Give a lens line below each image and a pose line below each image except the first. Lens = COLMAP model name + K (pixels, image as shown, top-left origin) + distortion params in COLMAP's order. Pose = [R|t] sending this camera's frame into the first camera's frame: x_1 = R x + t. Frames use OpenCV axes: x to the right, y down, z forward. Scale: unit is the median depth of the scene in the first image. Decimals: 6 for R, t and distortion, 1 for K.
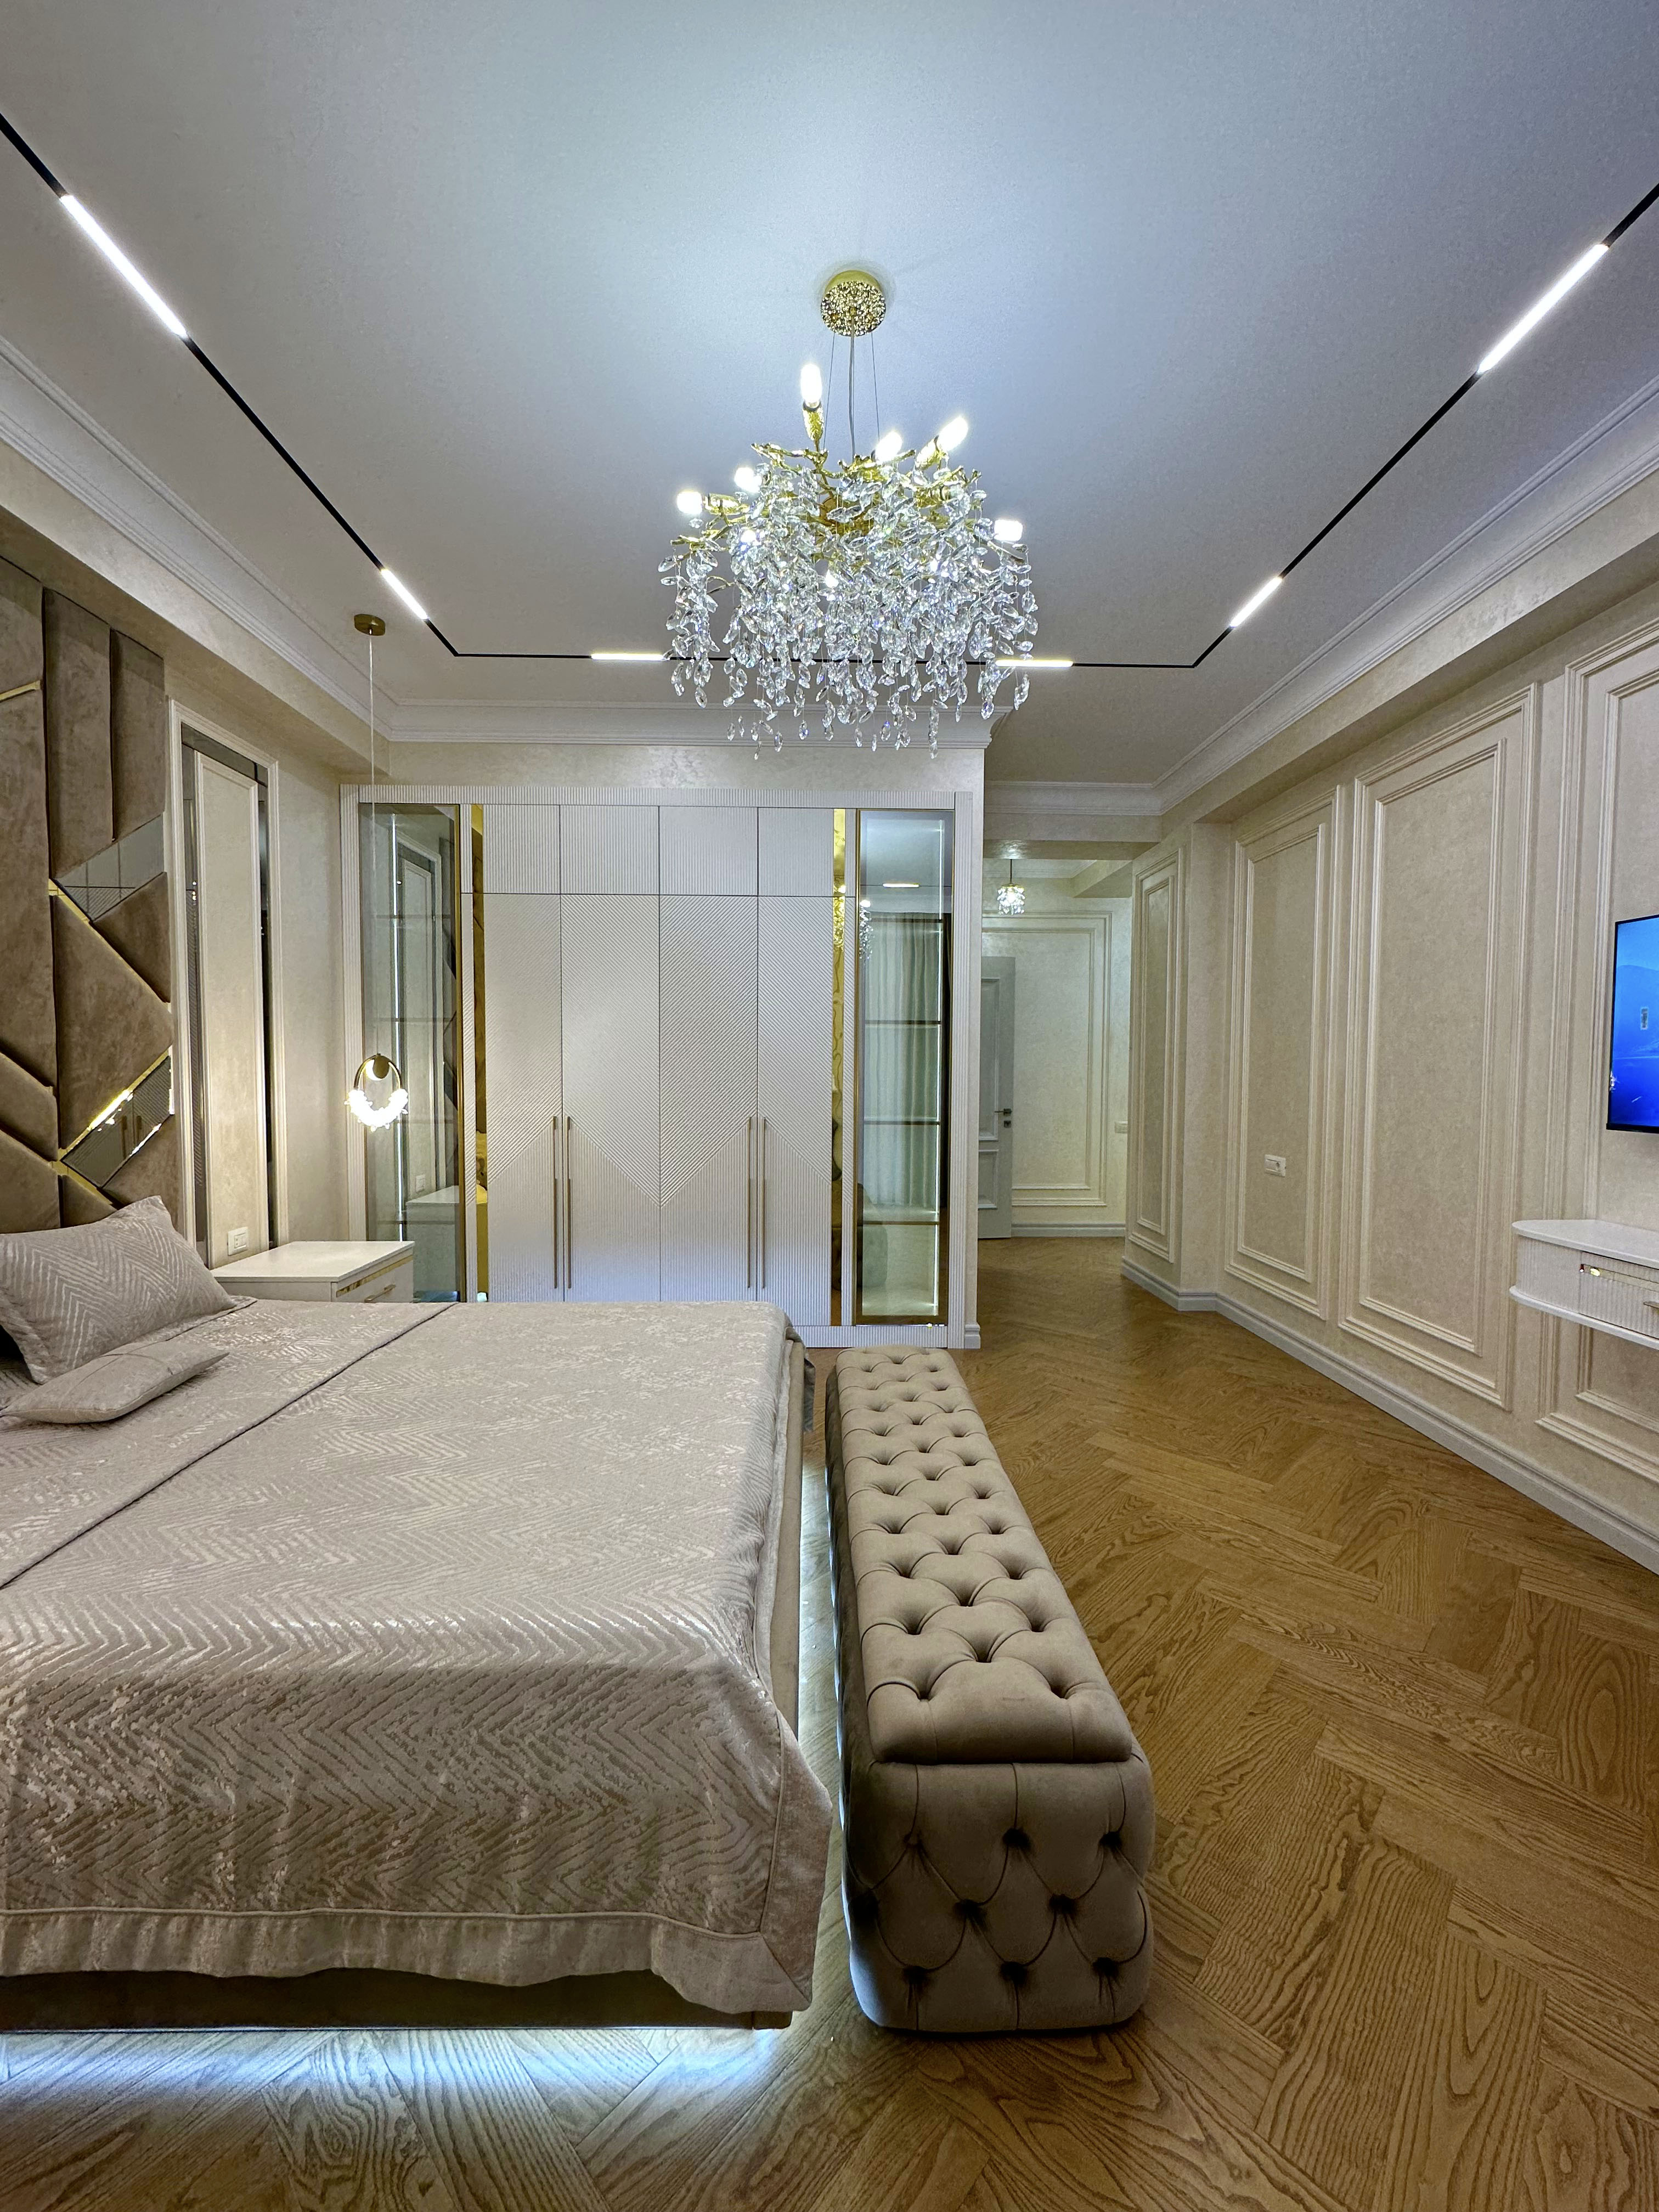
lens RADIAL K [[876.4, 0, 815.3], [0, 876.4, 1105.3], [0, 0, 1]] dist [-0.003087, 0.000618]
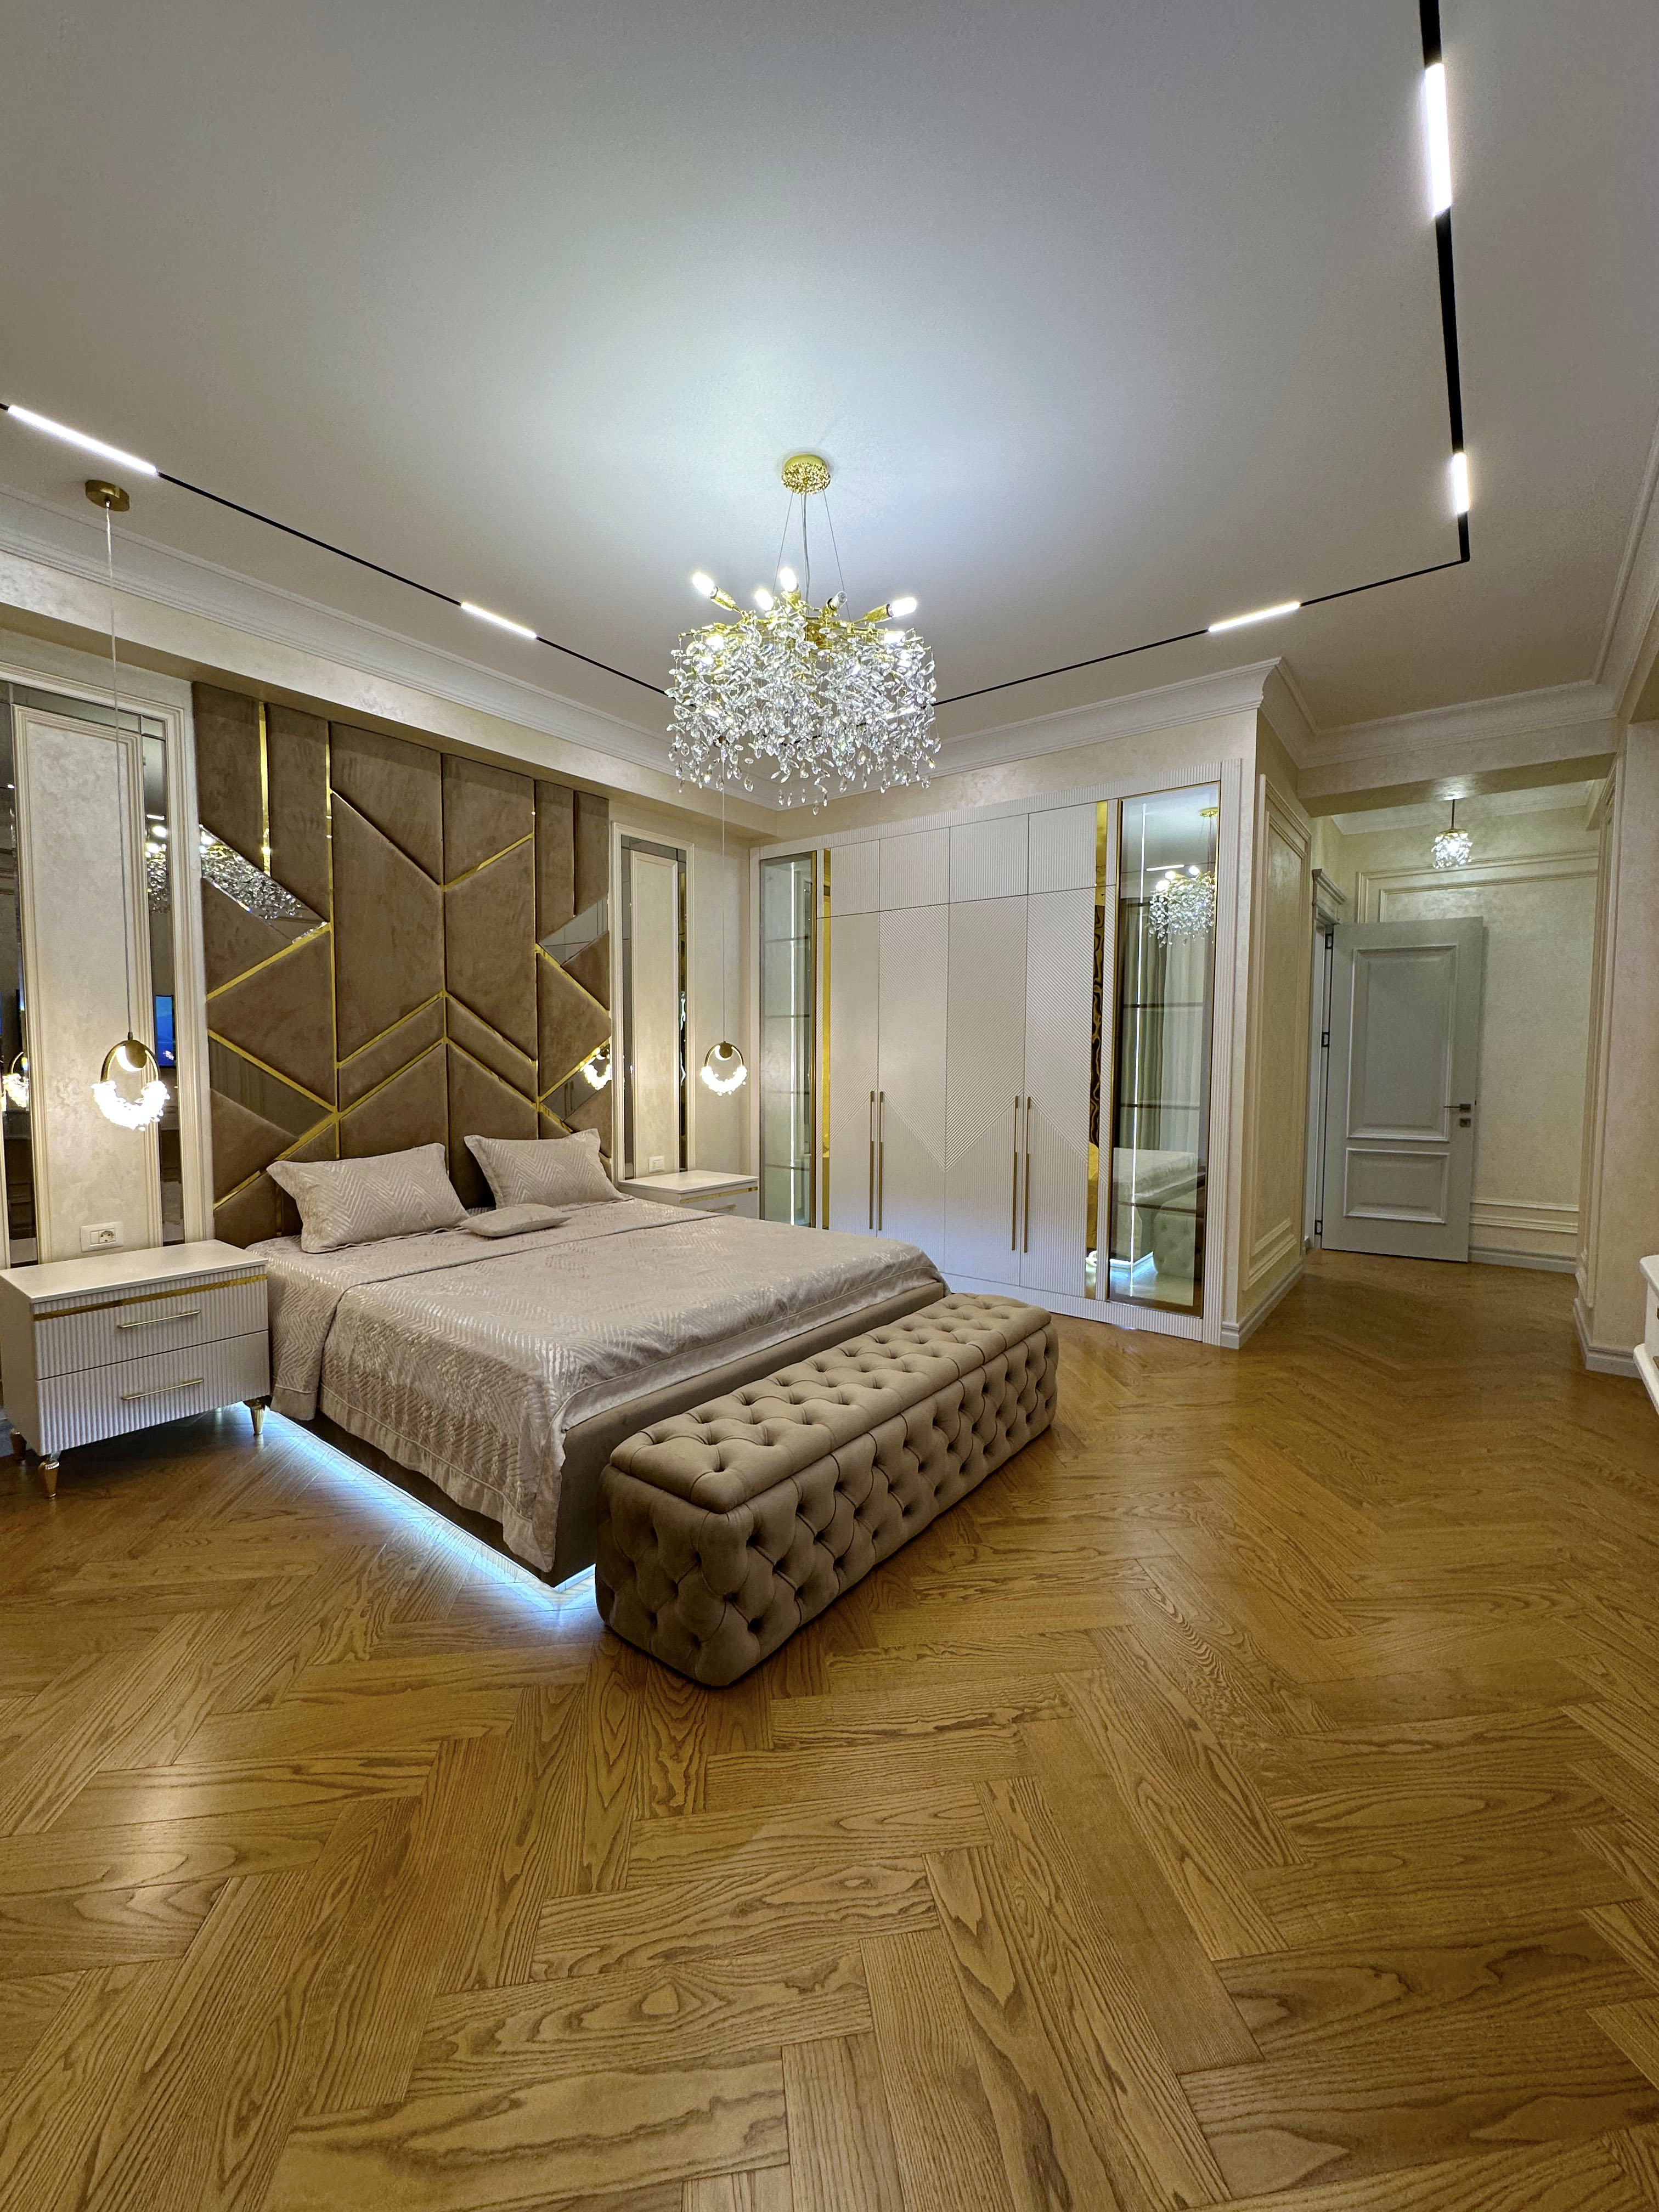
lens RADIAL K [[876.4, 0, 829.3], [0, 876.4, 1101.5], [0, 0, 1]] dist [-0.003087, 0.000618]
pose [[0.781206, 0.032725, -0.623414, 0.608593], [-0.029055, 0.999449, 0.016056, 0.013681], [0.623596, 0.005571, 0.781727, -0.014422]]
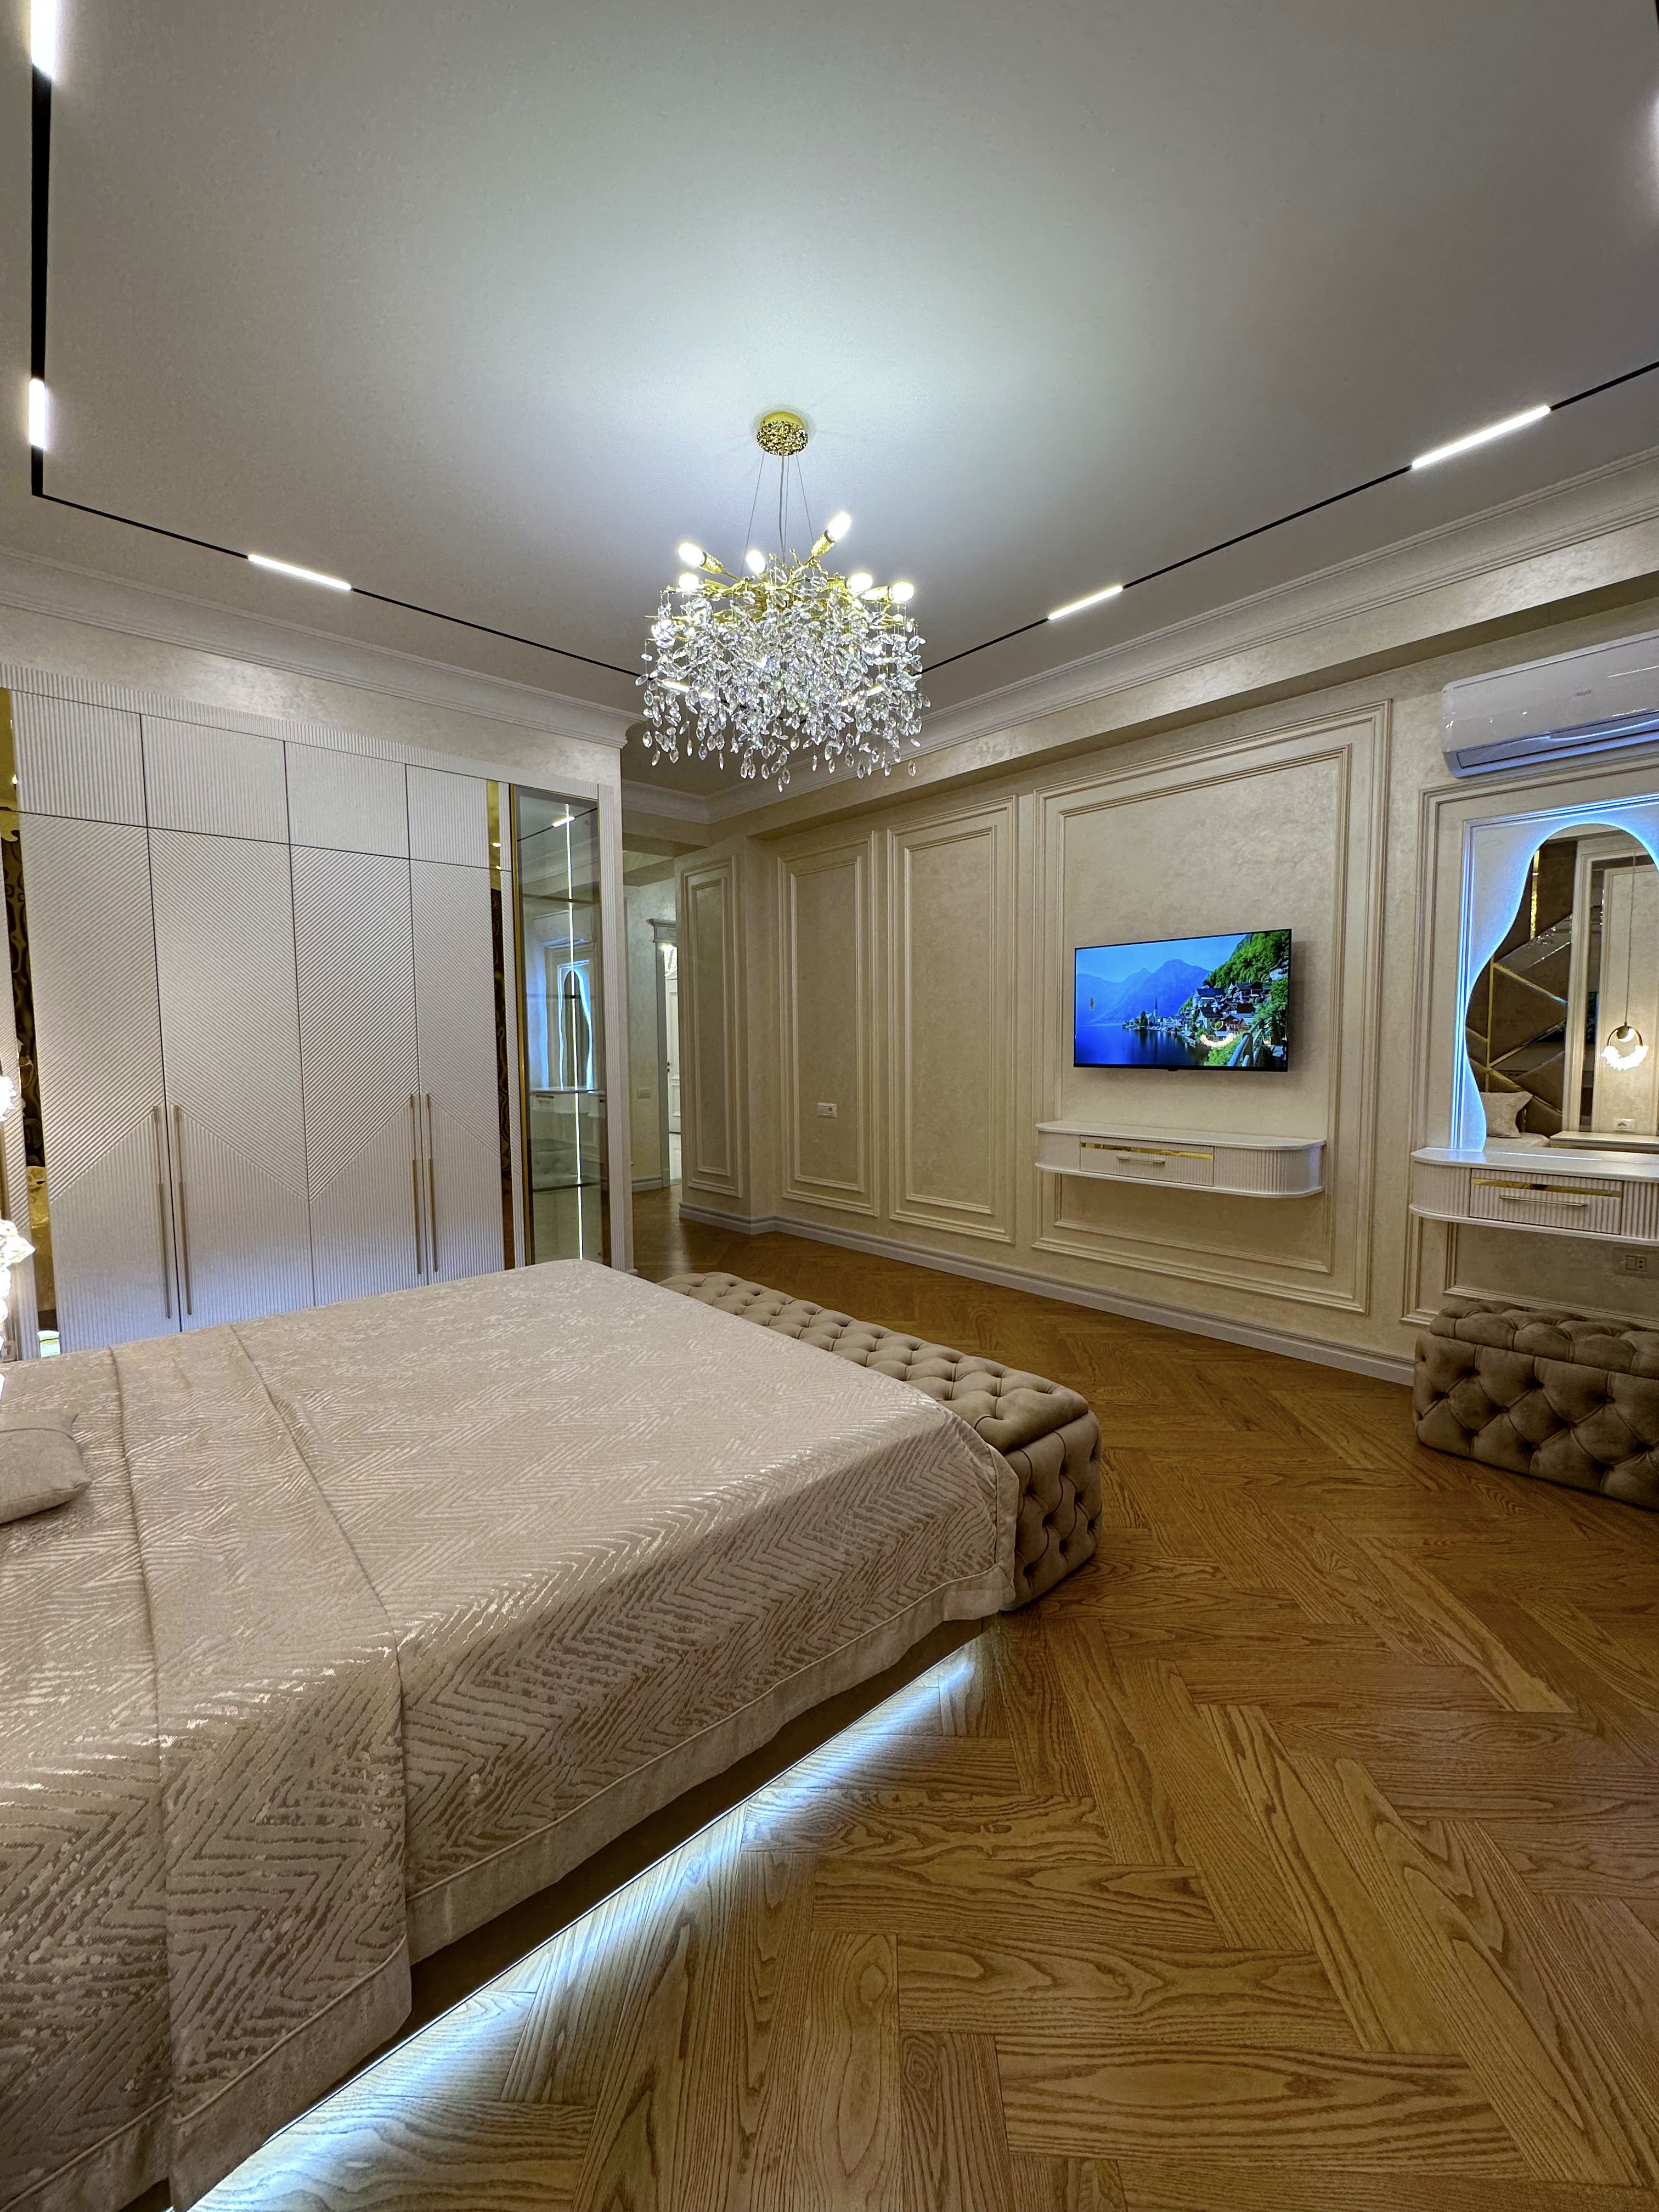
lens RADIAL K [[876.4, 0, 825.3], [0, 876.4, 1105.0], [0, 0, 1]] dist [-0.003087, 0.000618]
pose [[0.761726, -0.062094, 0.644917, -0.489535], [0.043443, 0.998052, 0.044783, 0.002505], [-0.646441, -0.006095, 0.762940, -0.012733]]
